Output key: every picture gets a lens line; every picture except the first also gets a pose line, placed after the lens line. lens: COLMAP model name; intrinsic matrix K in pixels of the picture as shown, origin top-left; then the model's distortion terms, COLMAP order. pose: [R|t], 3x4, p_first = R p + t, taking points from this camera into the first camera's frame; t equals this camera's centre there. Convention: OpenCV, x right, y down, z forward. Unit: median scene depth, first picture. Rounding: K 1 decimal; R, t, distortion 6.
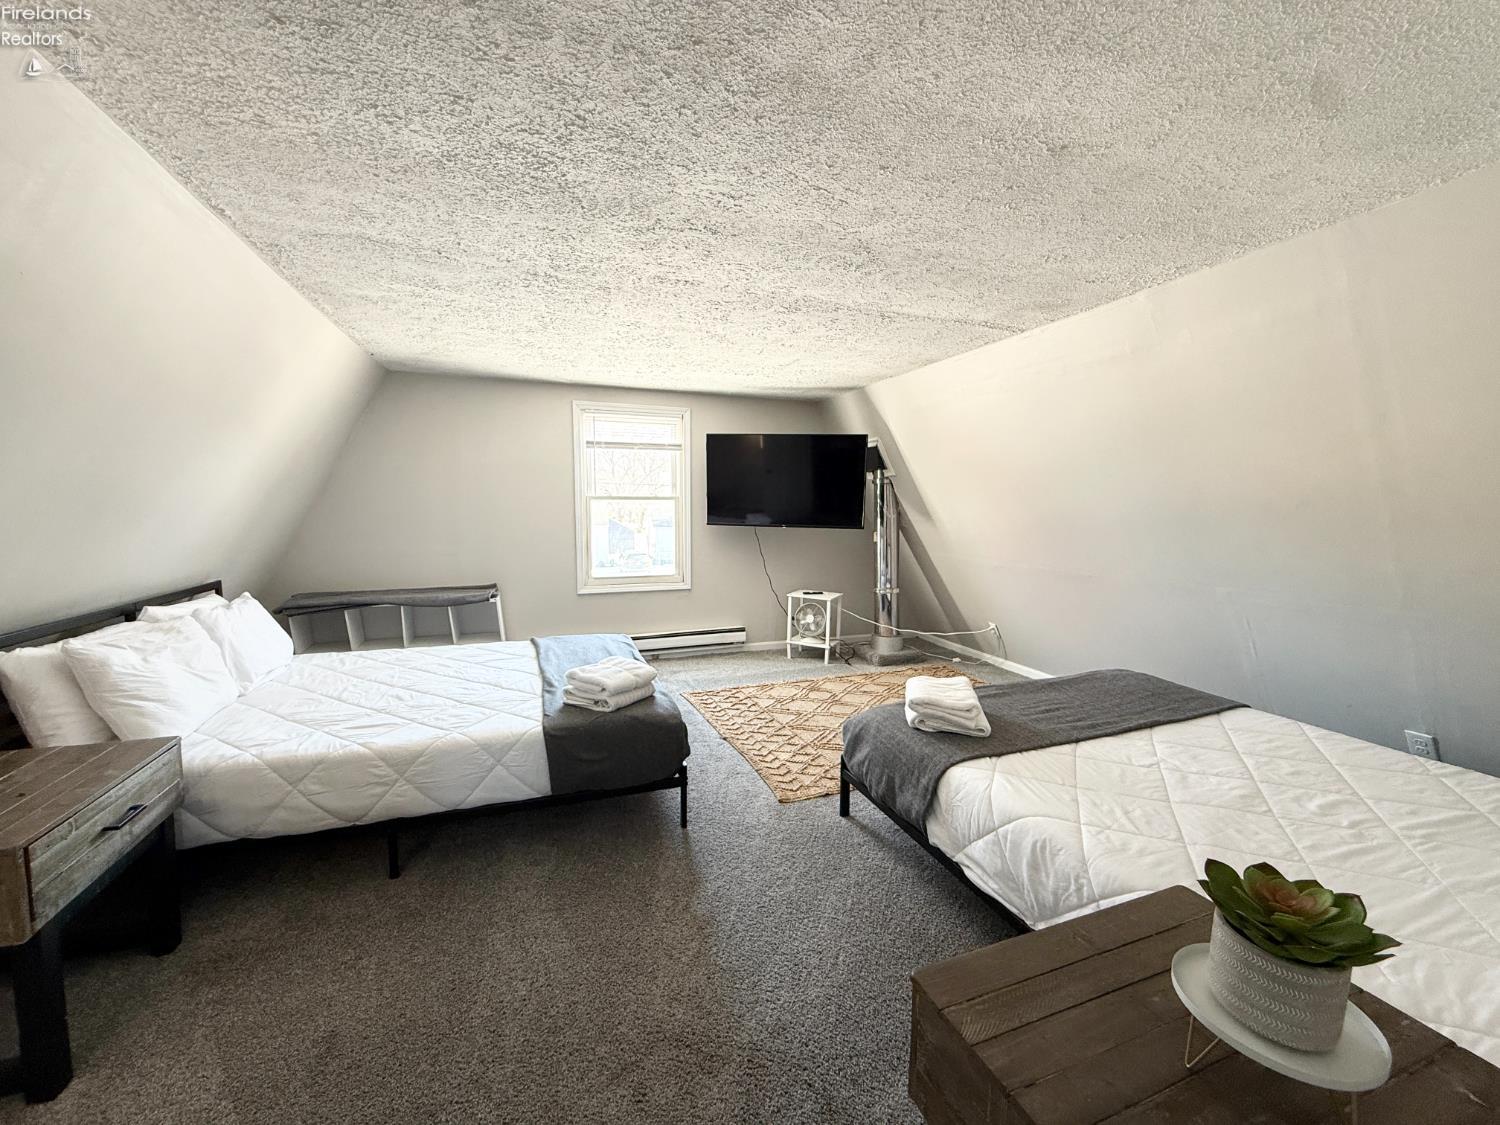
lens RADIAL K [[597.8, 0, 750.0], [0, 597.8, 562.5], [0, 0, 1]] dist [-0.000975, 0.000403]
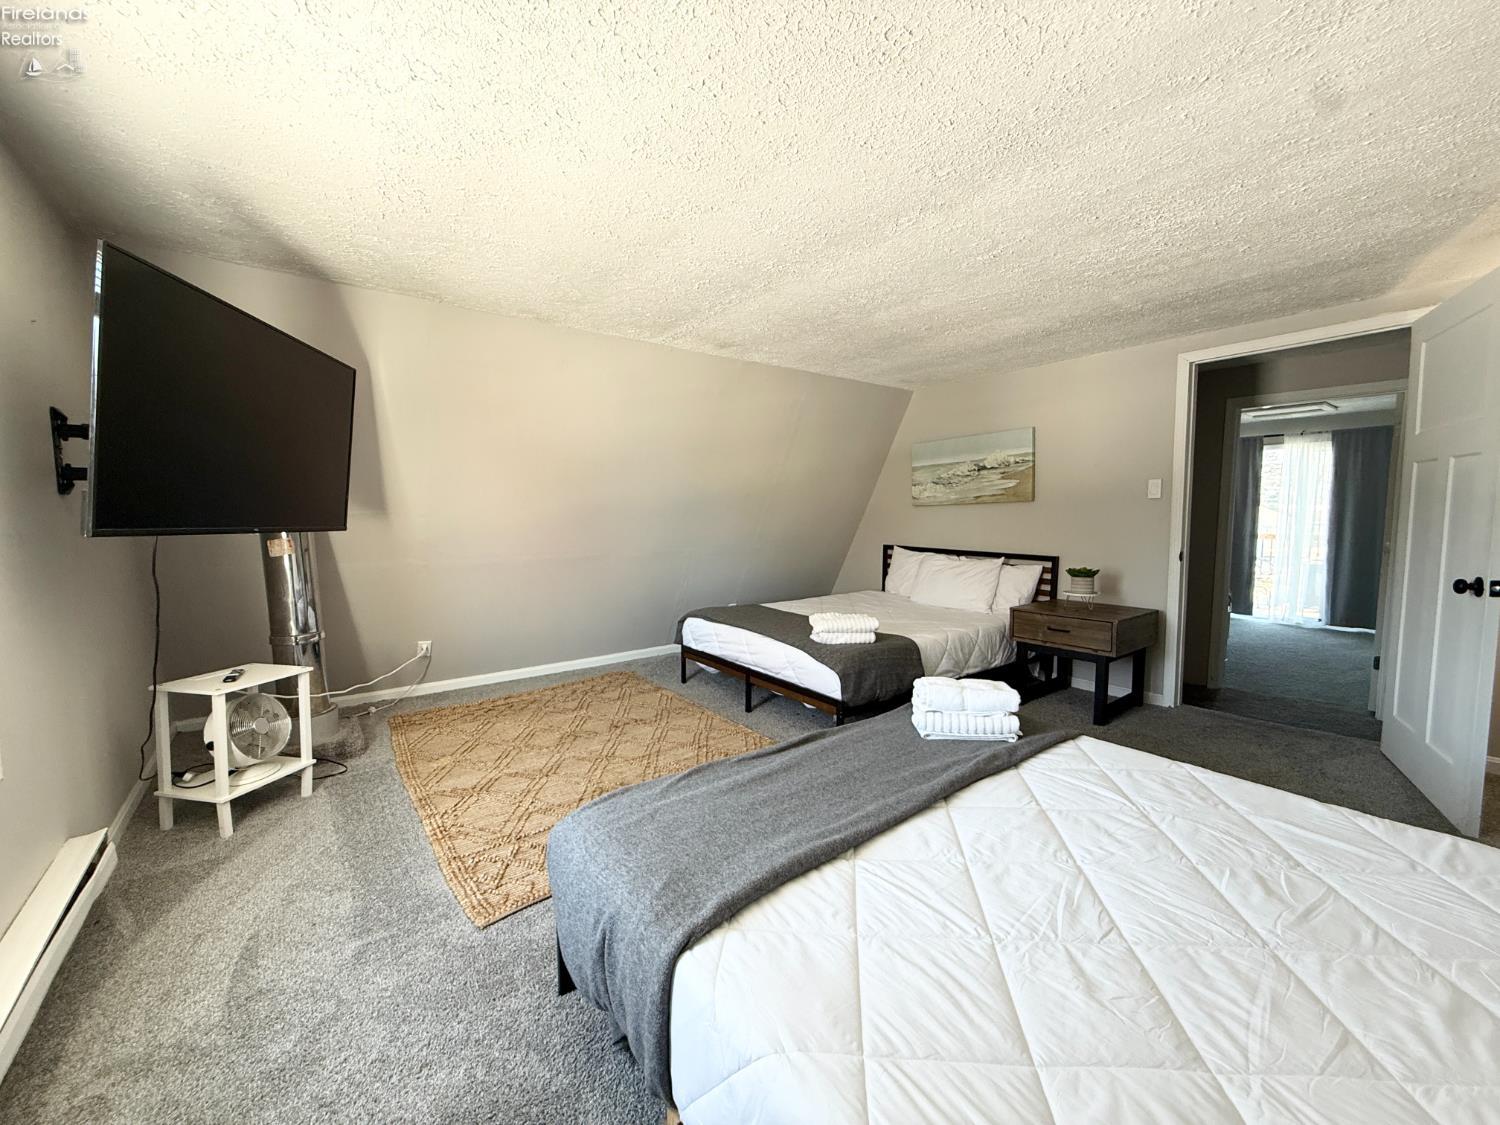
lens RADIAL K [[597.8, 0, 750.0], [0, 597.8, 562.5], [0, 0, 1]] dist [-0.000975, 0.000403]
pose [[-0.290311, -0.082994, 0.953326, -0.457586], [0.106688, 0.987214, 0.118433, -0.047893], [-0.950966, 0.136091, -0.277745, 0.771036]]
